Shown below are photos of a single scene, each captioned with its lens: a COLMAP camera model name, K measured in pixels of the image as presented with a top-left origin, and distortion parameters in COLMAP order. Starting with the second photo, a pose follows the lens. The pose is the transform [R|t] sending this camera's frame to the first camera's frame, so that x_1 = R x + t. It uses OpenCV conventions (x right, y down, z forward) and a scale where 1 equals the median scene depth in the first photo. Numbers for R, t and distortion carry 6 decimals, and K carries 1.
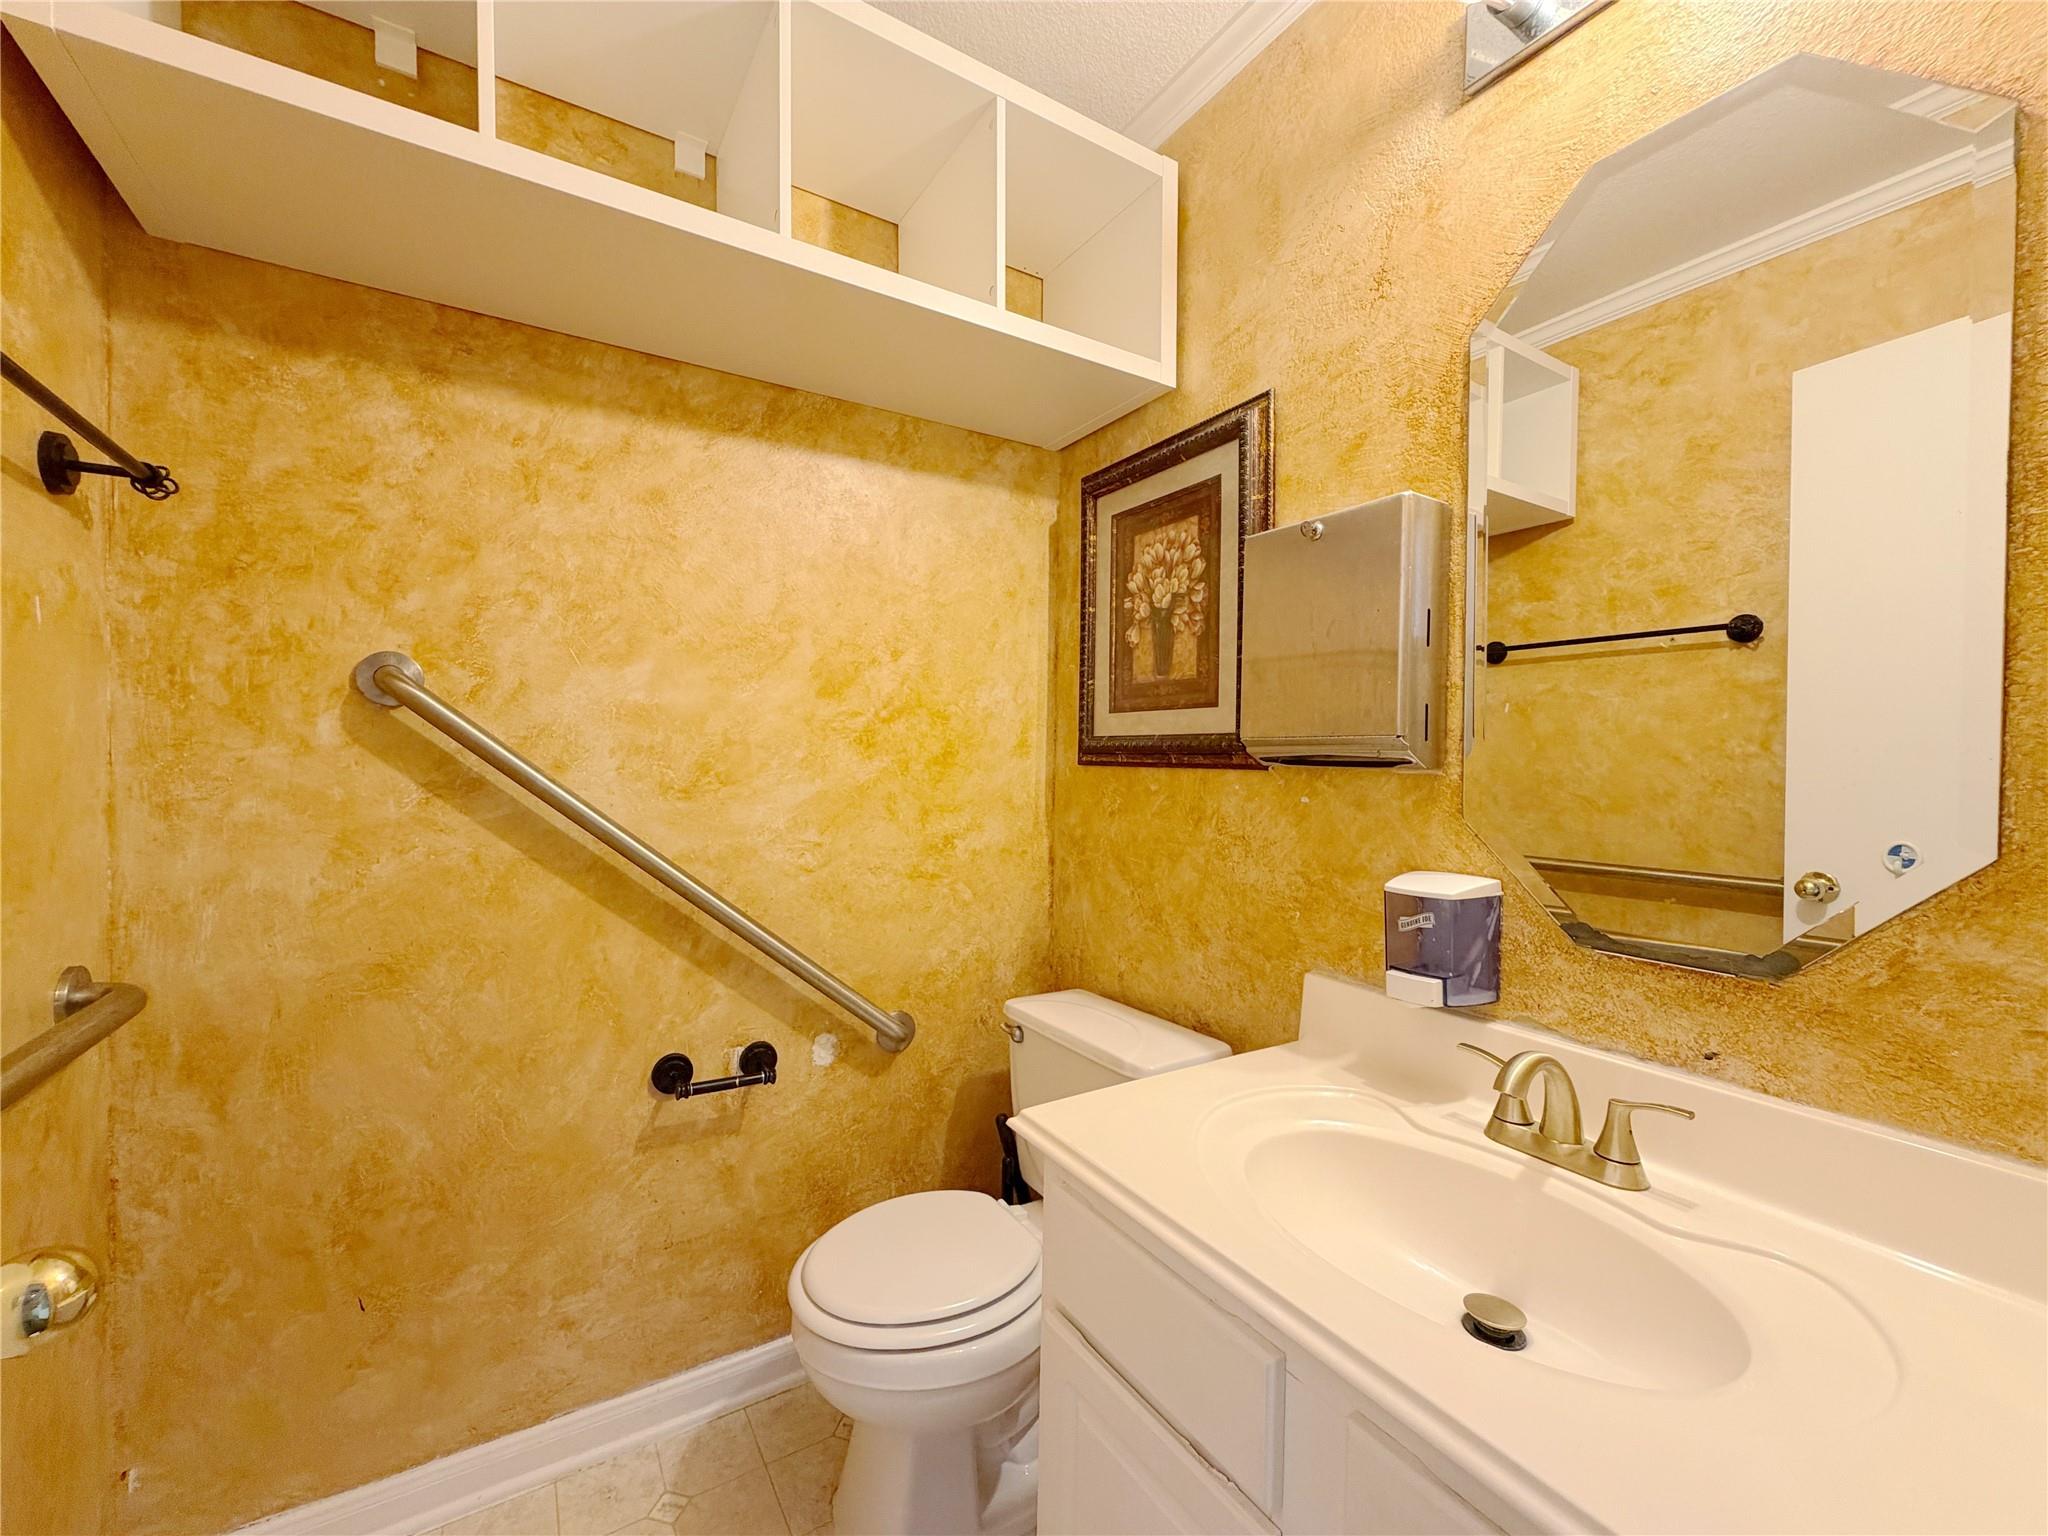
lens RADIAL K [[818.2, 0, 1011.6], [0, 818.2, 769.3], [0, 0, 1]] dist [-0.000274, 0.000452]
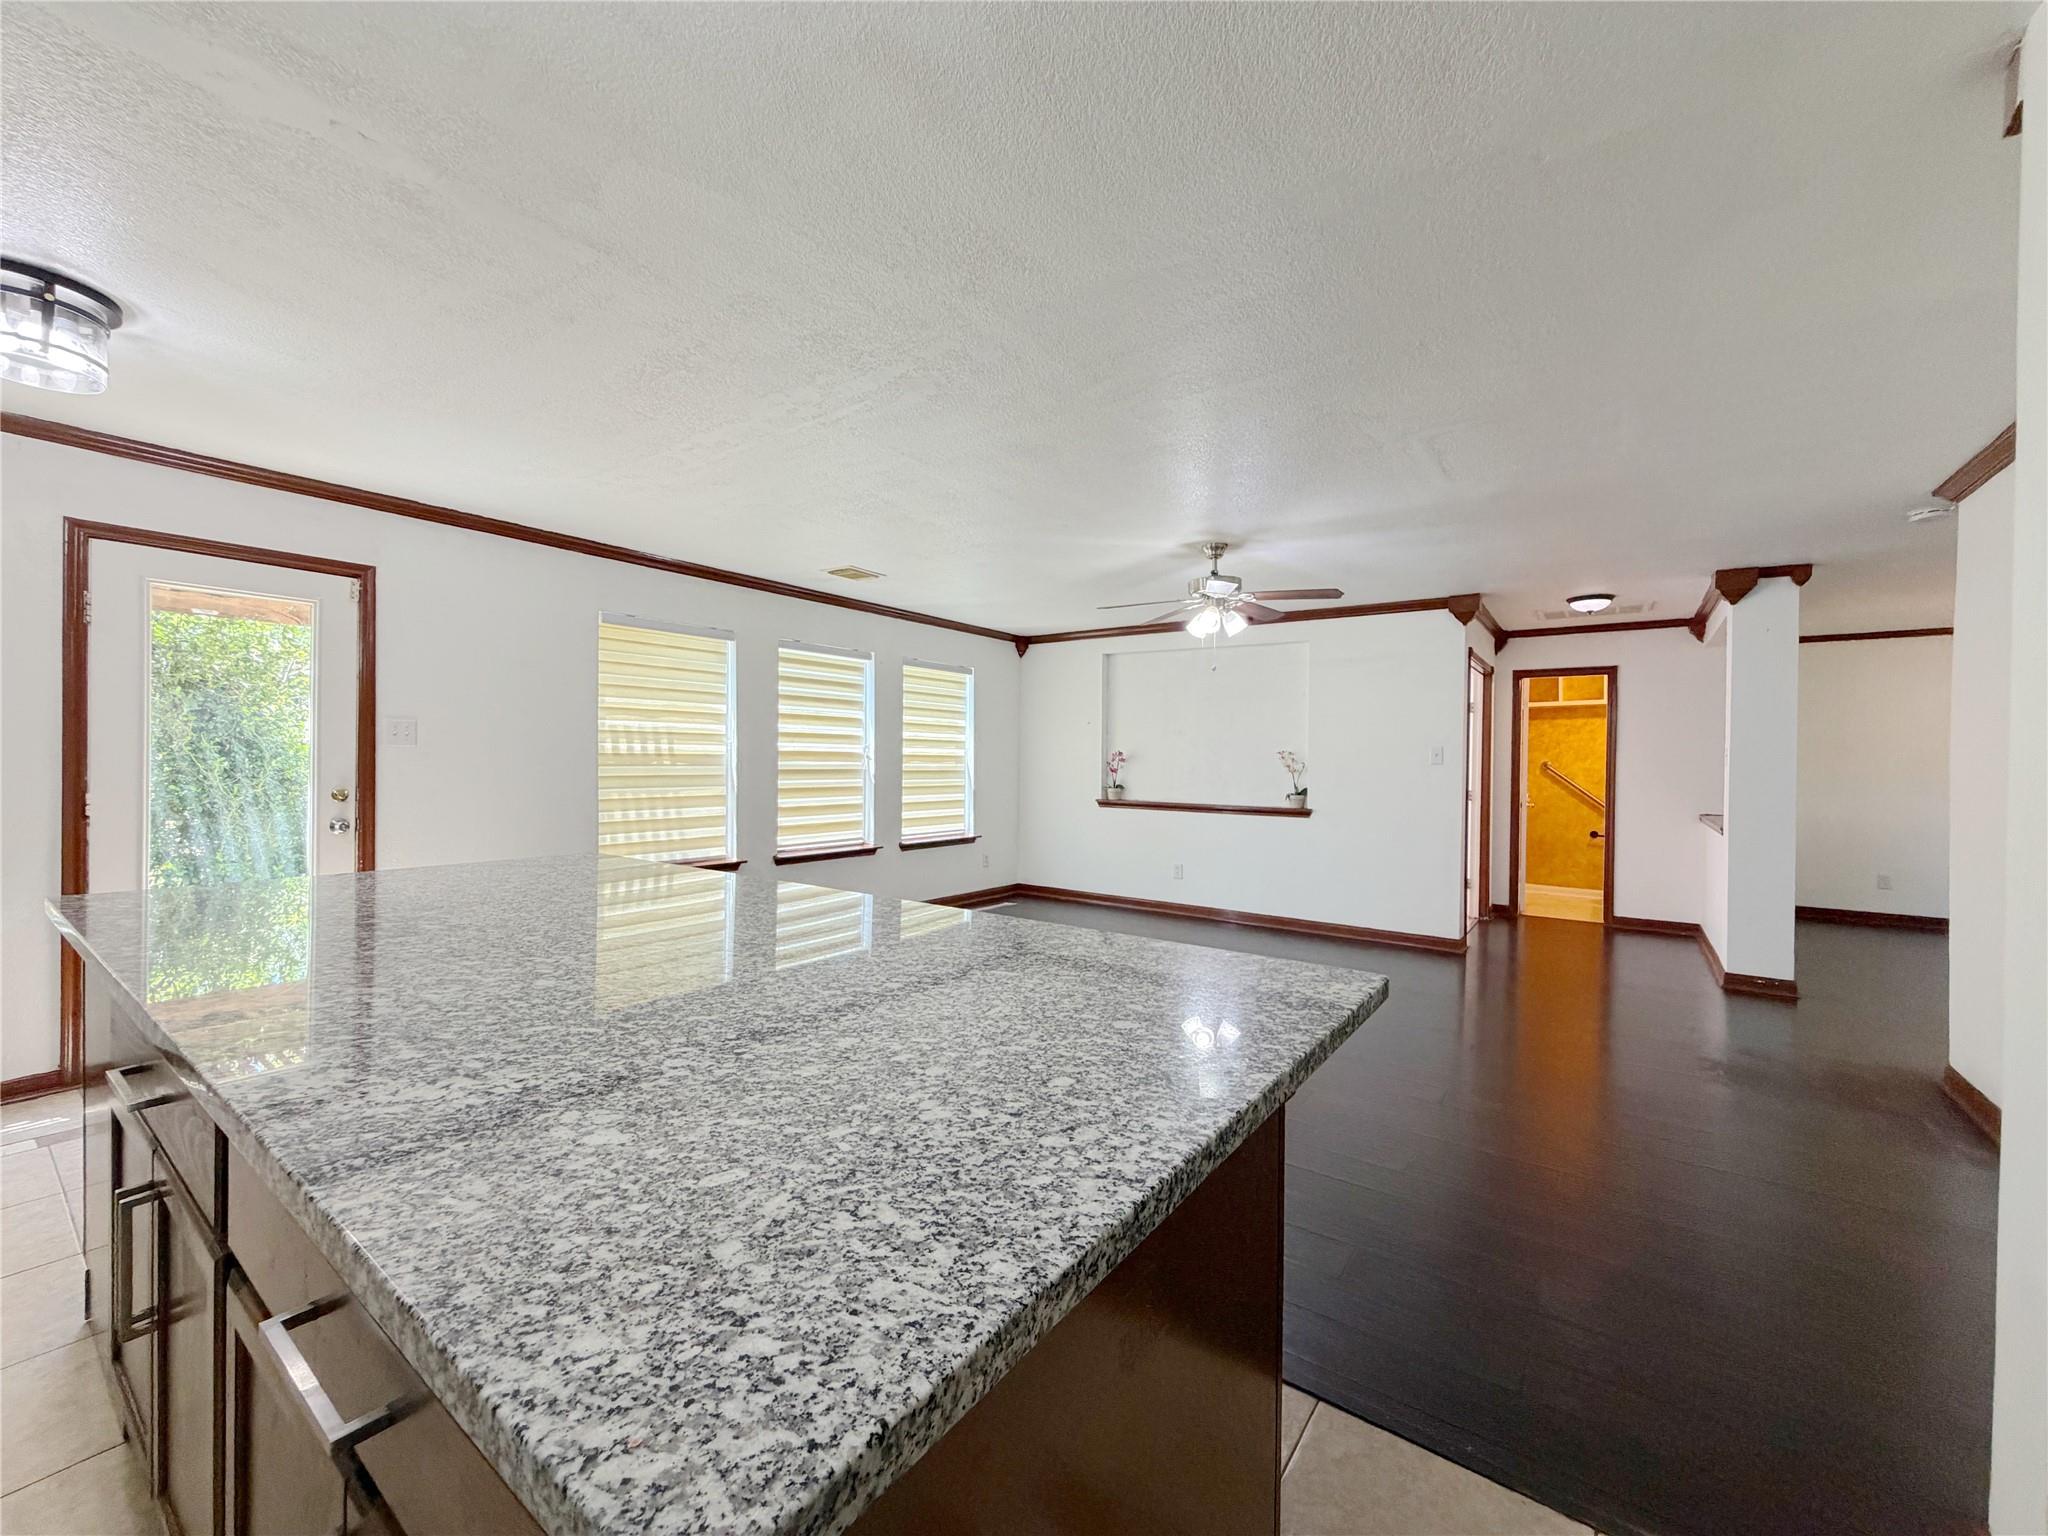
lens RADIAL K [[818.2, 0, 1011.6], [0, 818.2, 769.3], [0, 0, 1]] dist [-0.000274, 0.000452]
pose [[0.379093, 0.001239, -0.925358, 3.429270], [-0.015679, 0.999864, -0.005085, 0.024484], [0.925226, 0.016437, 0.379061, -5.074249]]
